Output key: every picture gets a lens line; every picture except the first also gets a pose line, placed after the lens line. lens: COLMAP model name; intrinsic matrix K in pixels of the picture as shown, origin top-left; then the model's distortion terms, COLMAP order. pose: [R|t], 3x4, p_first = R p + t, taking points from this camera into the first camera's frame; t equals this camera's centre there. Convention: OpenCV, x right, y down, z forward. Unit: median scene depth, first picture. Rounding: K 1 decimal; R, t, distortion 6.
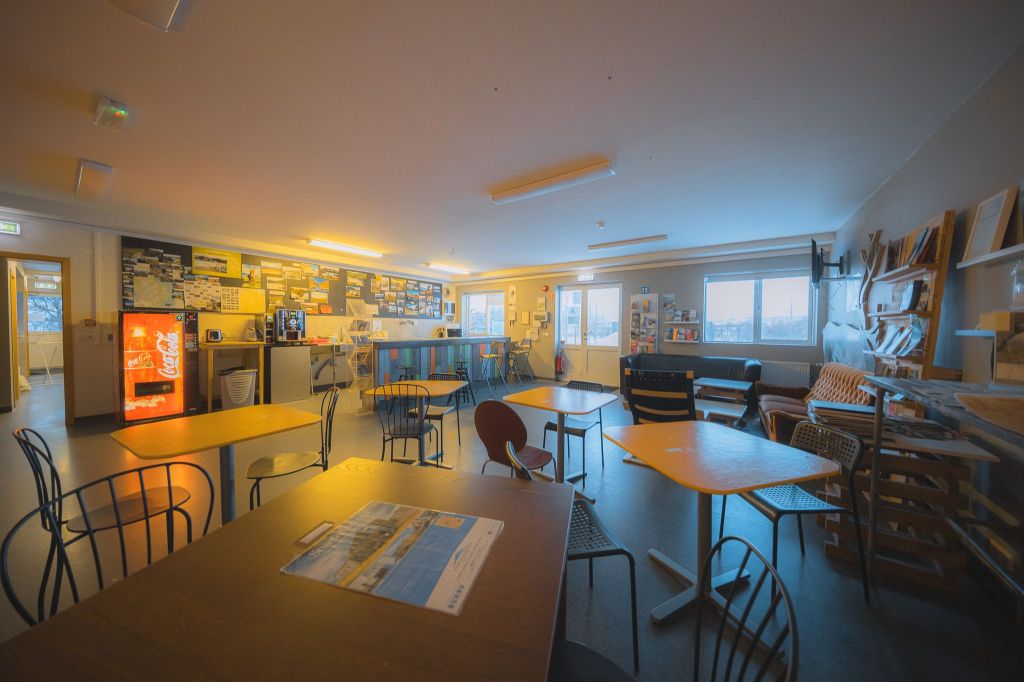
lens RADIAL K [[322.5, 0, 514.9], [0, 322.5, 335.8], [0, 0, 1]] dist [-0.000110, -0.000006]
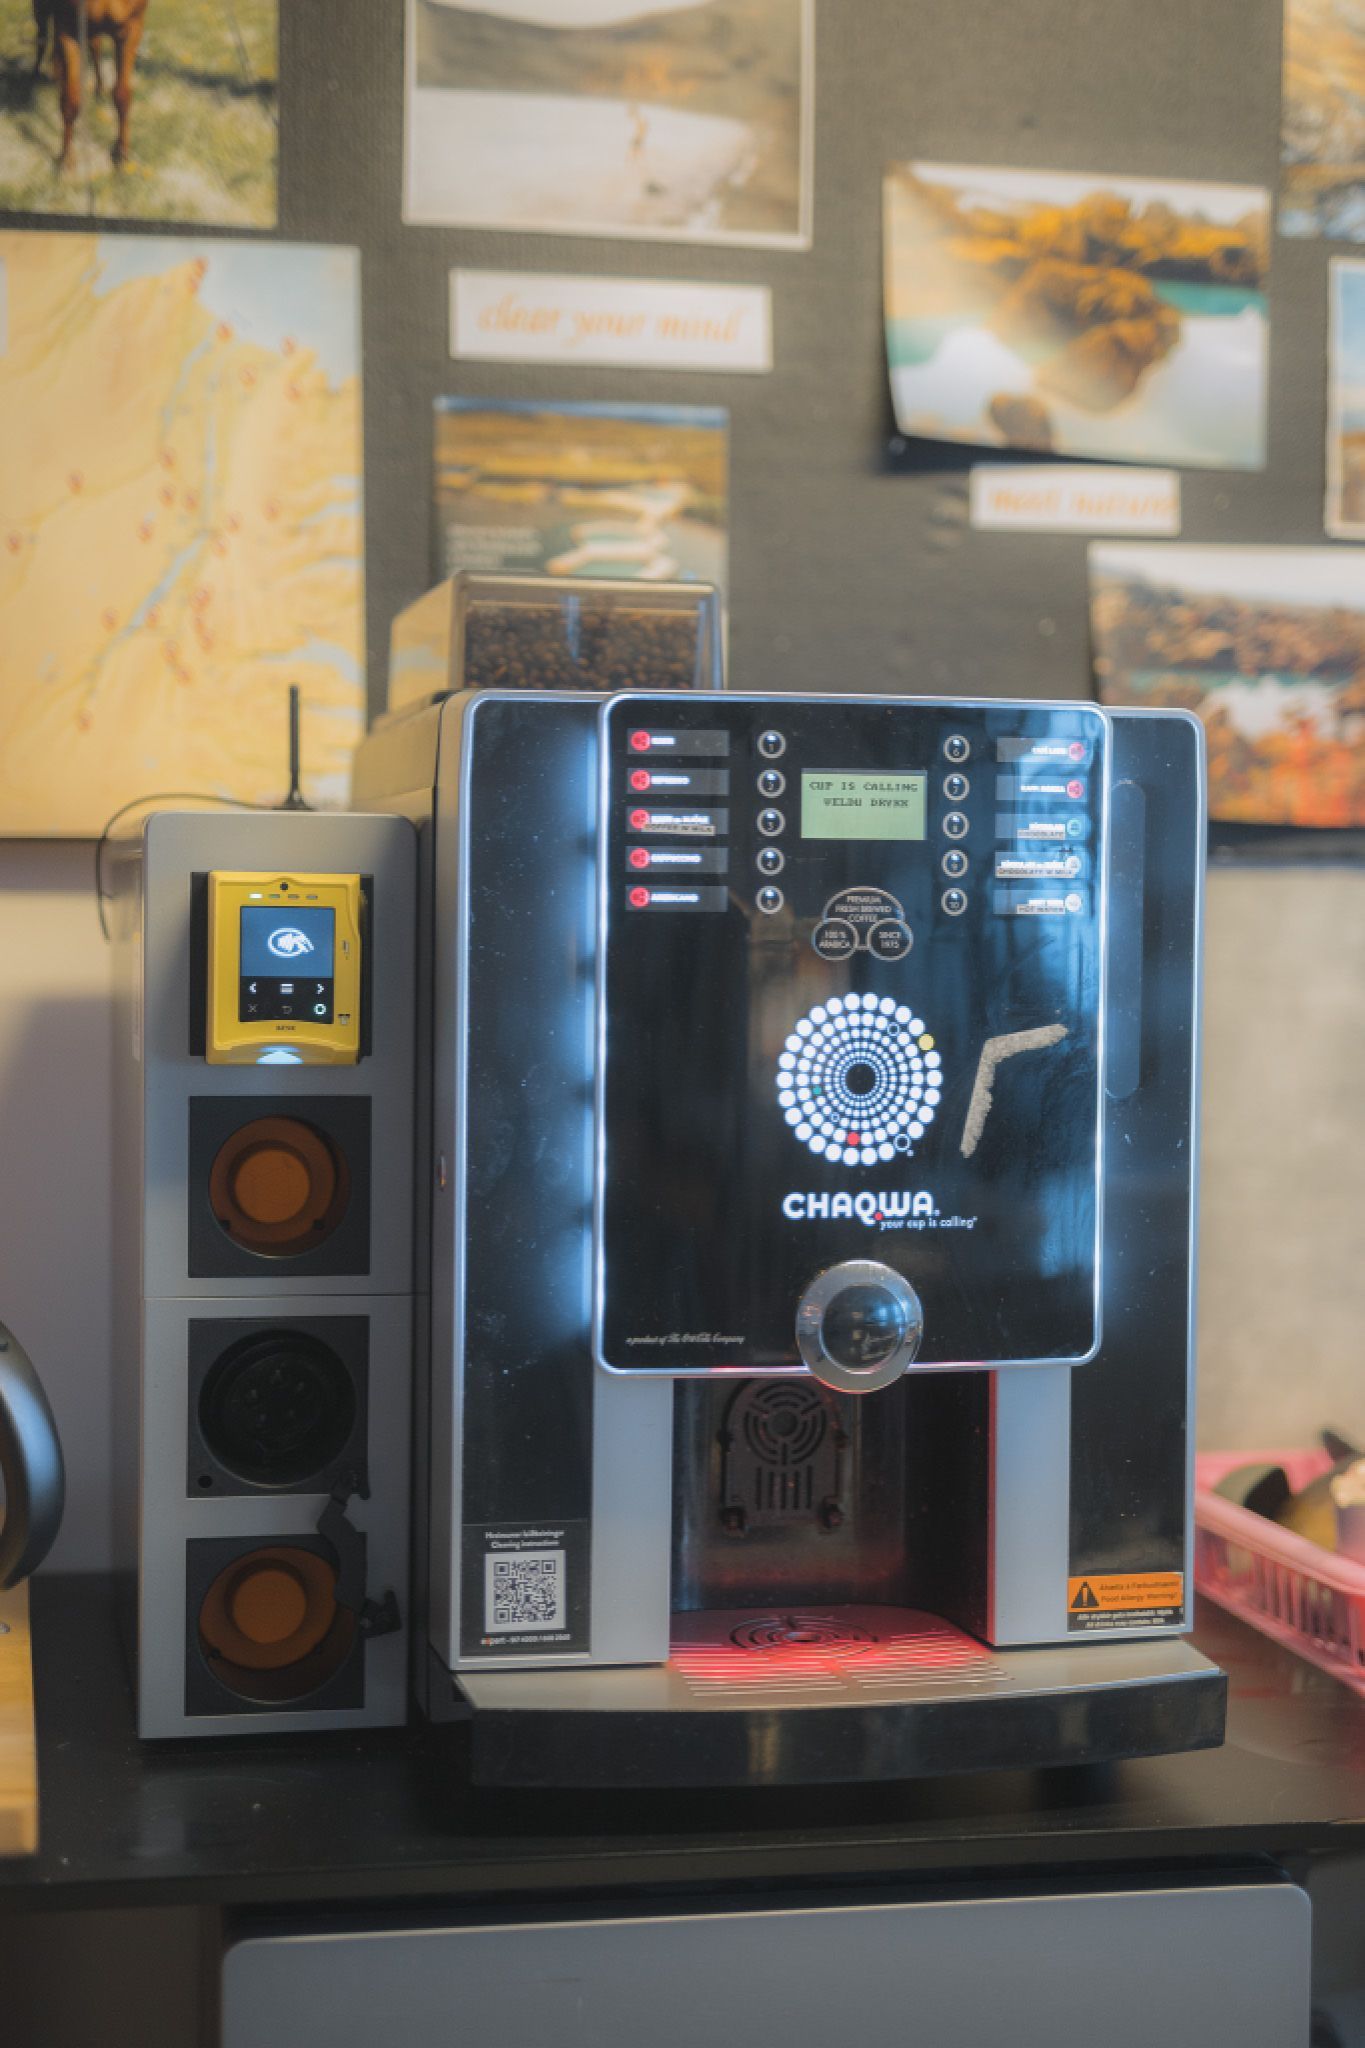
lens RADIAL K [[2877.7, 0, 682.5], [0, 2877.7, 1024.0], [0, 0, 1]] dist [-0.002197, -0.014241]
pose [[0.733893, 0.009683, -0.679196, -0.450420], [-0.016923, 0.999849, -0.004031, -0.040789], [0.679054, 0.014452, 0.733946, 0.690107]]
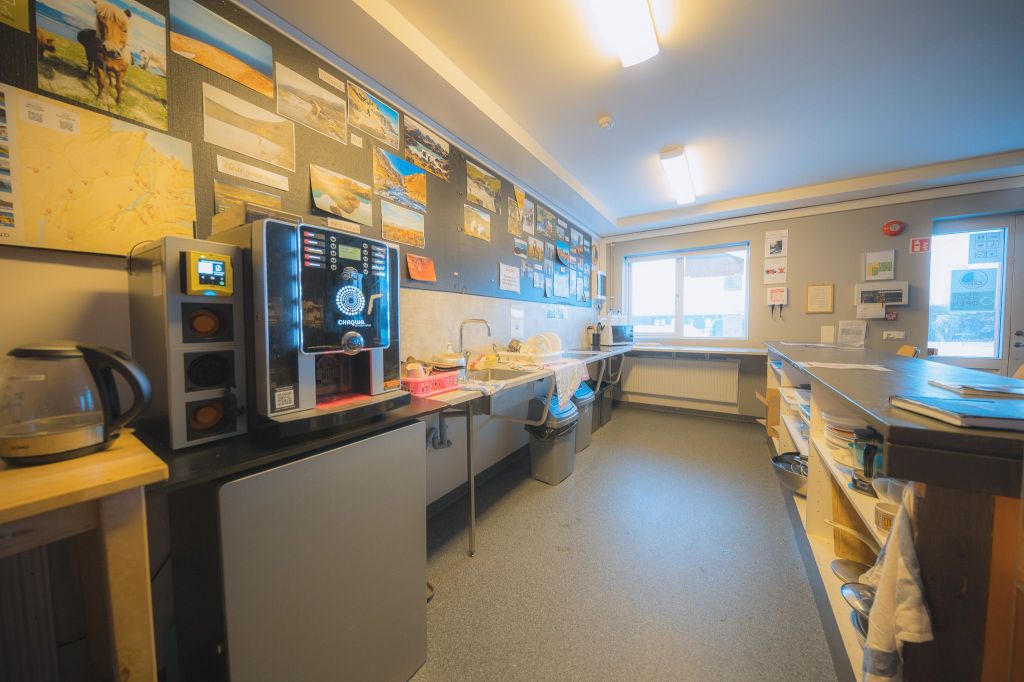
lens RADIAL K [[323.5, 0, 518.3], [0, 323.5, 337.0], [0, 0, 1]] dist [-0.014181, -0.000144]
pose [[0.998679, -0.018794, 0.047821, -0.529519], [0.017977, 0.999686, 0.017470, -0.021114], [-0.048134, -0.016587, 0.998703, 0.716806]]
